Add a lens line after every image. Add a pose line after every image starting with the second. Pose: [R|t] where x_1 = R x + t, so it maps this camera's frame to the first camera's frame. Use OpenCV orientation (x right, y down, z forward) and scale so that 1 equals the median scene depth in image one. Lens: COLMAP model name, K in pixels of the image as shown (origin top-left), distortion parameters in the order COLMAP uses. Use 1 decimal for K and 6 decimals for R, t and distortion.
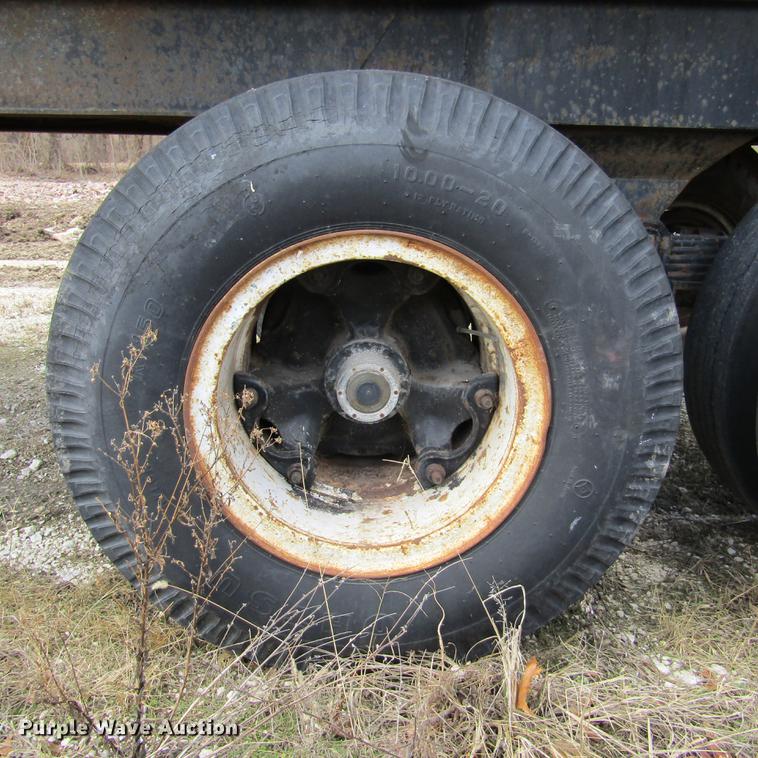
lens RADIAL K [[714.7, 0, 381.9], [0, 714.7, 380.3], [0, 0, 1]] dist [-0.007987, 0.000000]
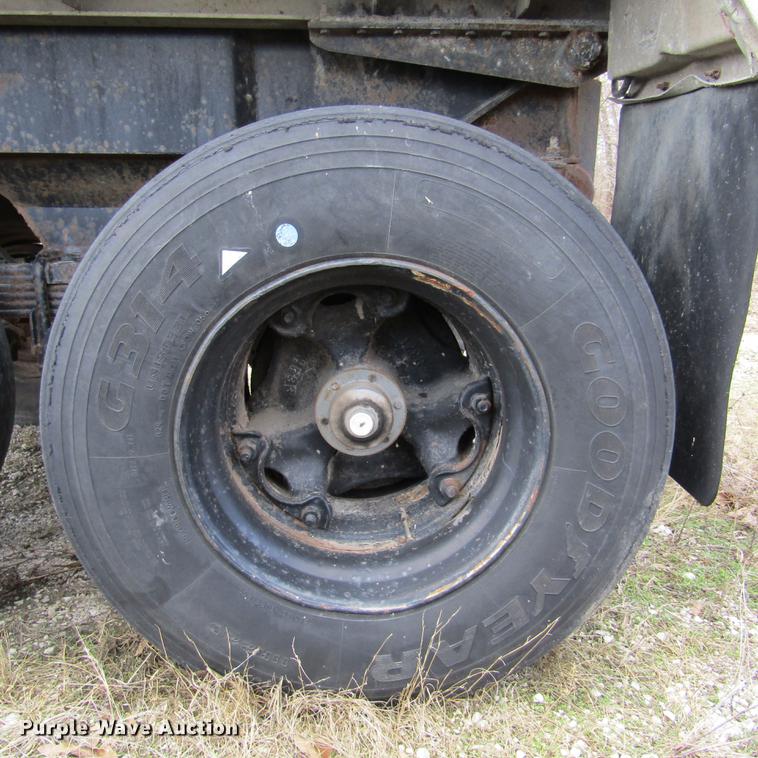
lens RADIAL K [[714.7, 0, 378.4], [0, 714.7, 381.9], [0, 0, 1]] dist [-0.007987, 0.000000]
pose [[0.999714, -0.017499, 0.016311, 0.991161], [0.018466, 0.997960, -0.061111, 0.034119], [-0.015208, 0.061395, 0.997998, 0.041237]]
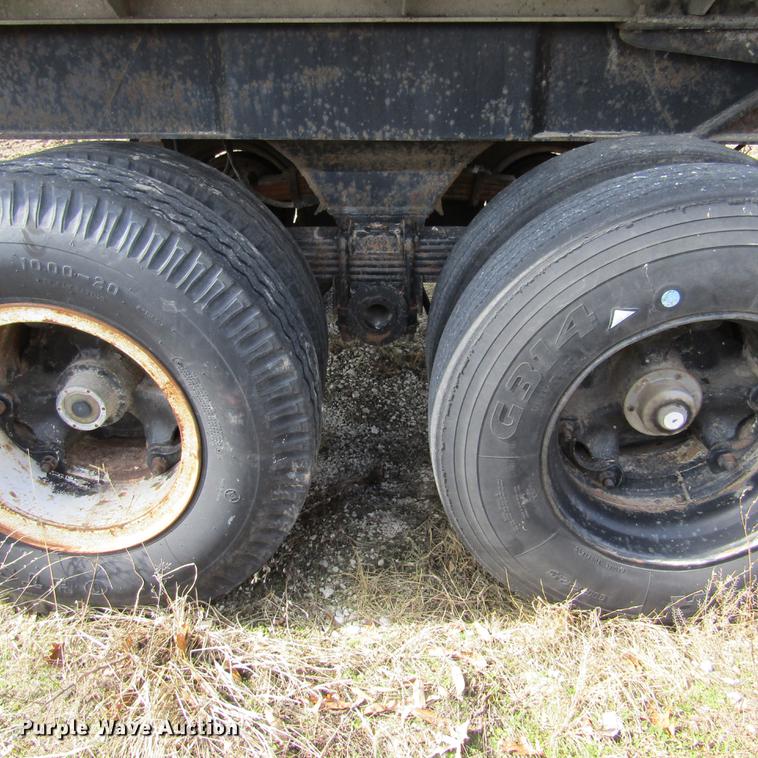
lens RADIAL K [[714.7, 0, 380.1], [0, 714.7, 379.5], [0, 0, 1]] dist [-0.007987, 0.000000]
pose [[0.997826, 0.008265, -0.065380, 0.572225], [0.003967, 0.982771, 0.184787, -0.256601], [0.065781, -0.184644, 0.980602, -0.160361]]
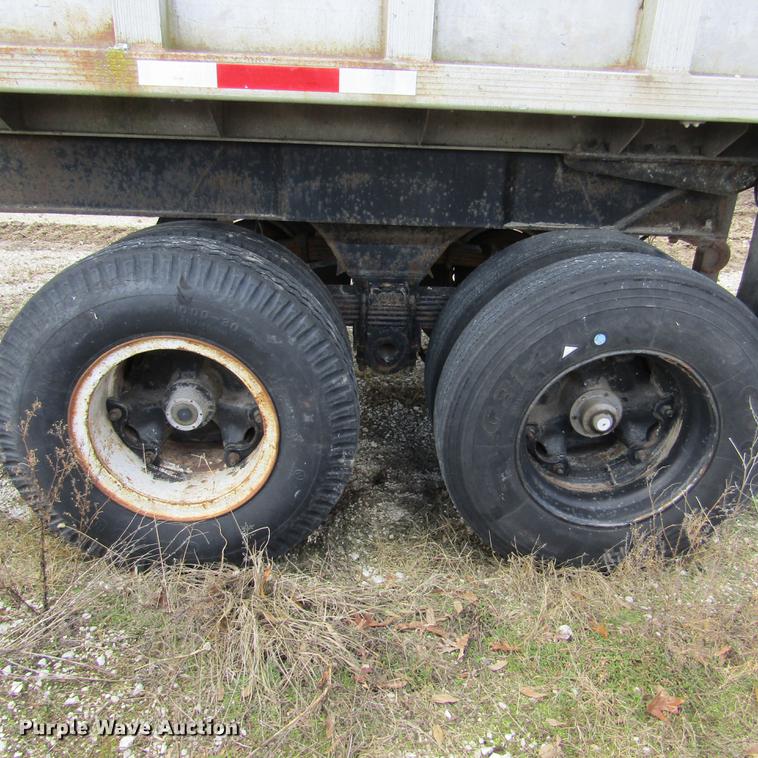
lens RADIAL K [[714.7, 0, 380.6], [0, 714.7, 380.0], [0, 0, 1]] dist [-0.007987, 0.000000]
pose [[0.999739, 0.015135, 0.017097, 0.412529], [-0.017038, 0.992952, 0.117287, -0.268007], [-0.015202, -0.117548, 0.992951, -0.668935]]
